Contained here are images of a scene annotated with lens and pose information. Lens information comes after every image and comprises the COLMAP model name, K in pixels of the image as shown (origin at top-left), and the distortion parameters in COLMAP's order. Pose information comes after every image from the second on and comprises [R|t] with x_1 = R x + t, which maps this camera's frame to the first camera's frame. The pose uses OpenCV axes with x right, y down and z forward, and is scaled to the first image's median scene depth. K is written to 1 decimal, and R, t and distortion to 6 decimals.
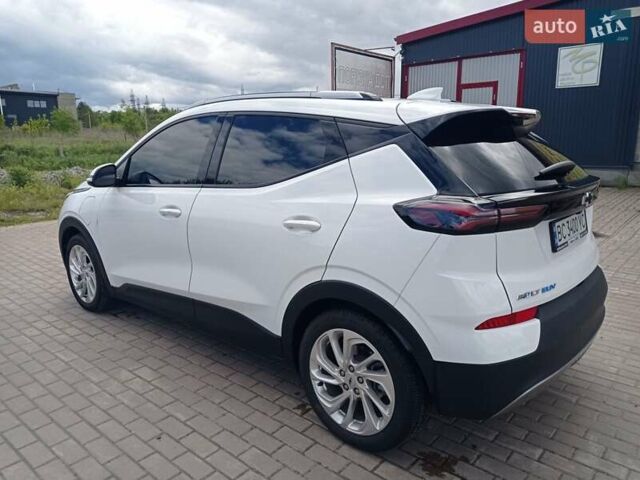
lens RADIAL K [[473.8, 0, 319.1], [0, 473.8, 221.5], [0, 0, 1]] dist [0.002110, 0.000591]
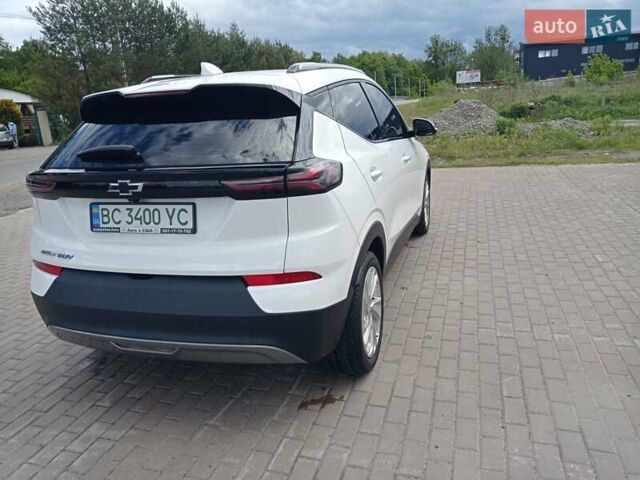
lens RADIAL K [[483.3, 0, 320.0], [0, 483.3, 240.0], [0, 0, 1]] dist [0.025835, -0.001268]
pose [[0.415235, 0.232663, -0.879459, 1.623133], [-0.108656, 0.972506, 0.205977, -0.189043], [0.903202, 0.010030, 0.429098, 0.972678]]
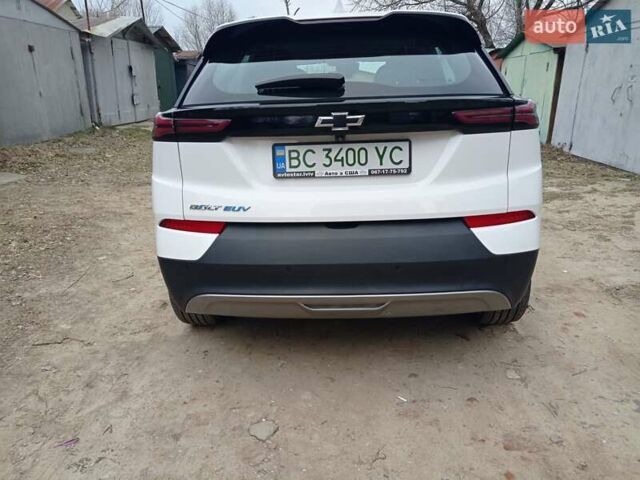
lens RADIAL K [[479.2, 0, 320.0], [0, 479.2, 240.0], [0, 0, 1]] dist [0.117854, 0.001522]
pose [[0.633494, 0.214016, -0.743561, 1.235749], [-0.113368, 0.976288, 0.184415, 0.001767], [0.765397, -0.032529, 0.642735, 0.460479]]
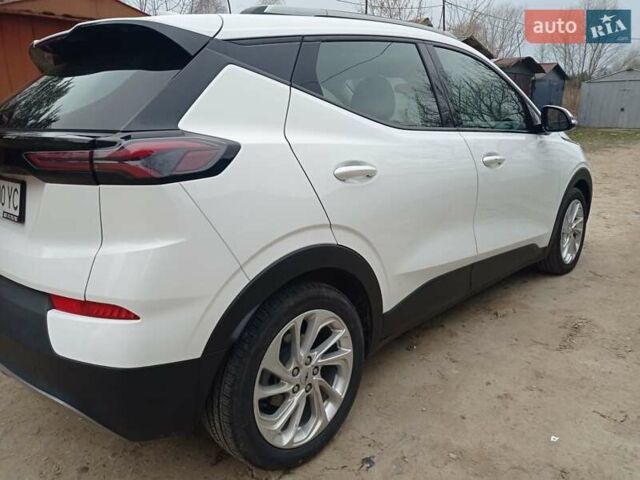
lens RADIAL K [[483.3, 0, 320.0], [0, 483.3, 240.0], [0, 0, 1]] dist [0.025835, -0.001268]
pose [[-0.010846, 0.263063, -0.964718, 1.347266], [-0.158266, 0.952162, 0.261419, -0.206476], [0.987337, 0.155517, 0.031307, 1.588955]]
